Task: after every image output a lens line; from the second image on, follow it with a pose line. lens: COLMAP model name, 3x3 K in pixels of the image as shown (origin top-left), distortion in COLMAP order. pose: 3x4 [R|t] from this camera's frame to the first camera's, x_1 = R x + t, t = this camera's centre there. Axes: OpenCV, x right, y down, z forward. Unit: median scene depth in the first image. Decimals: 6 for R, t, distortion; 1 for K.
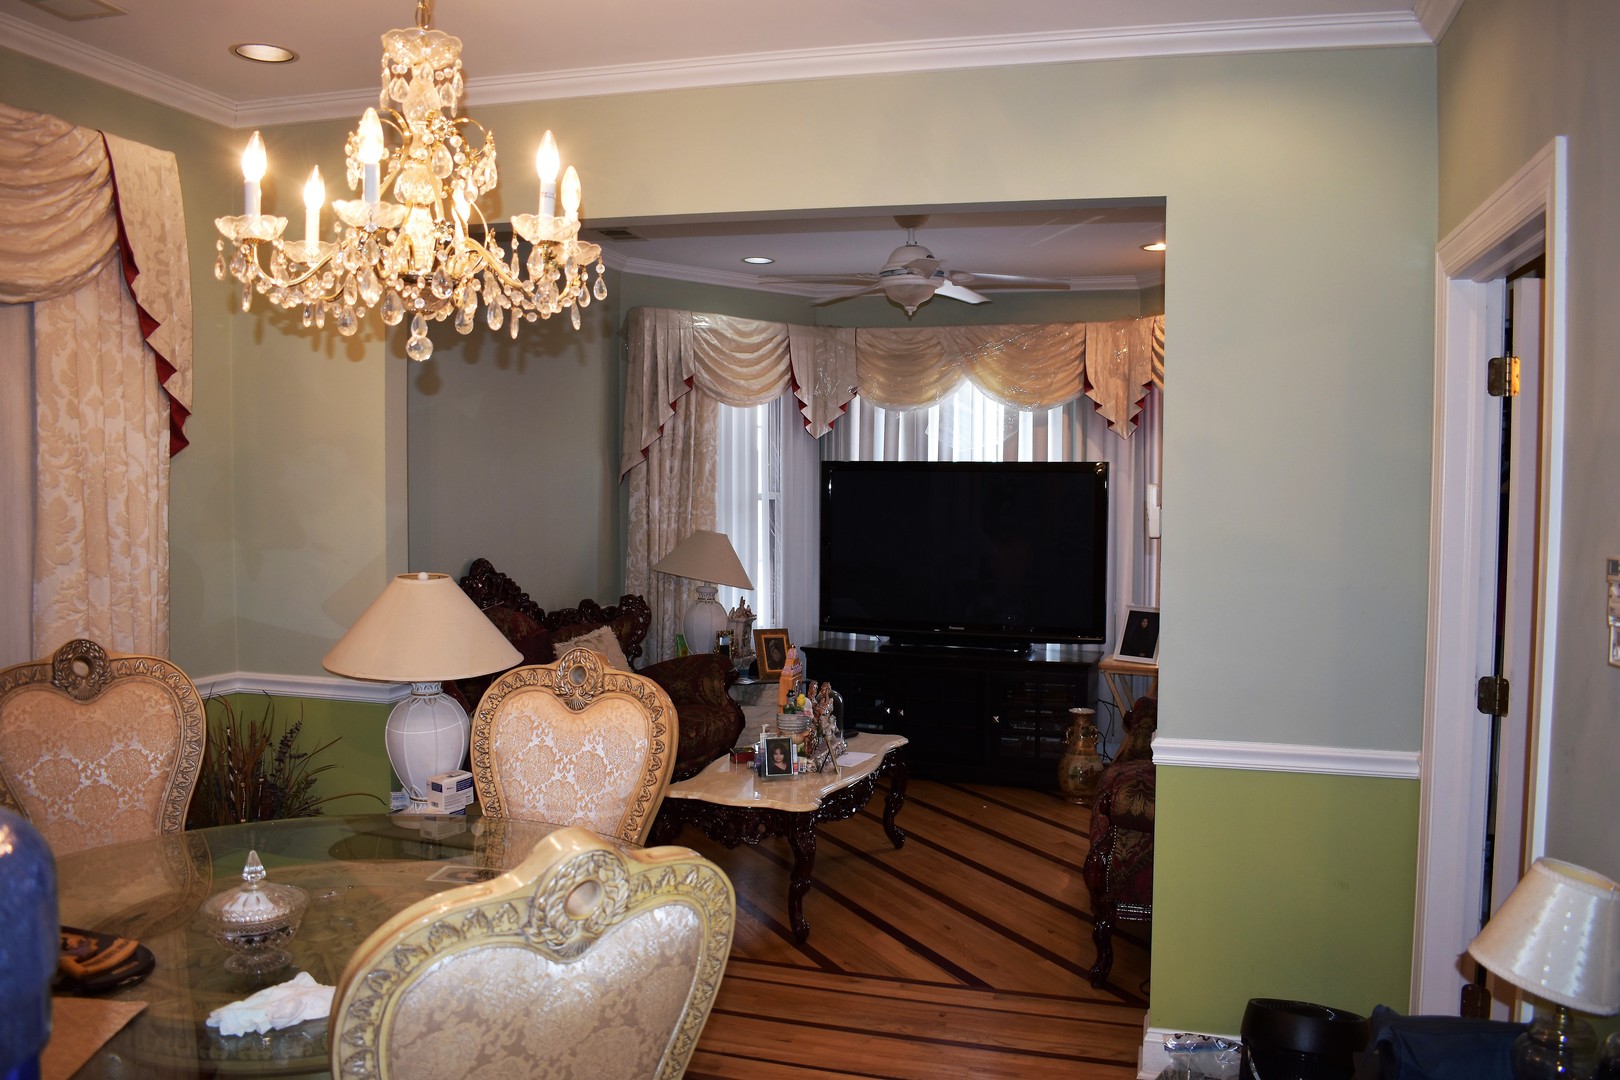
lens RADIAL K [[1217.1, 0, 810.0], [0, 1217.1, 540.0], [0, 0, 1]] dist [-0.092466, 0.001263]
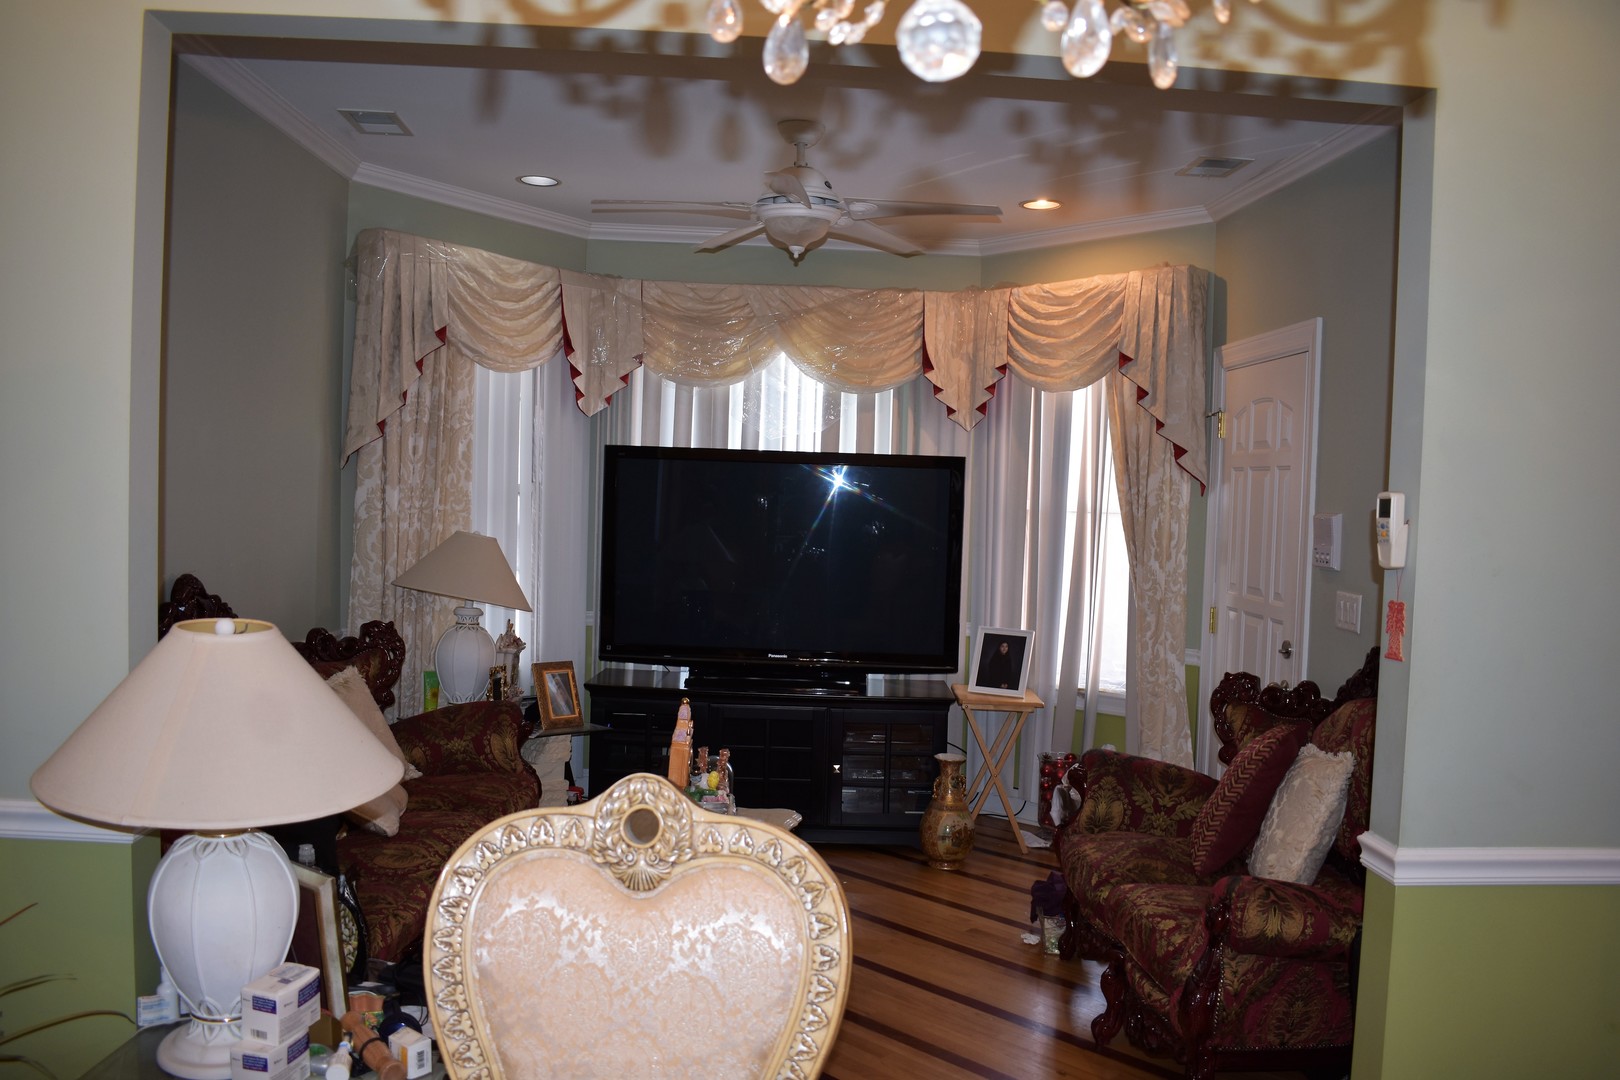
lens RADIAL K [[1272.7, 0, 810.0], [0, 1272.7, 540.0], [0, 0, 1]] dist [-0.096679, 0.015435]
pose [[0.950173, 0.010328, 0.311553, -0.122012], [-0.011723, 0.999928, 0.002606, -0.007325], [-0.311503, -0.006128, 0.950225, 0.183381]]
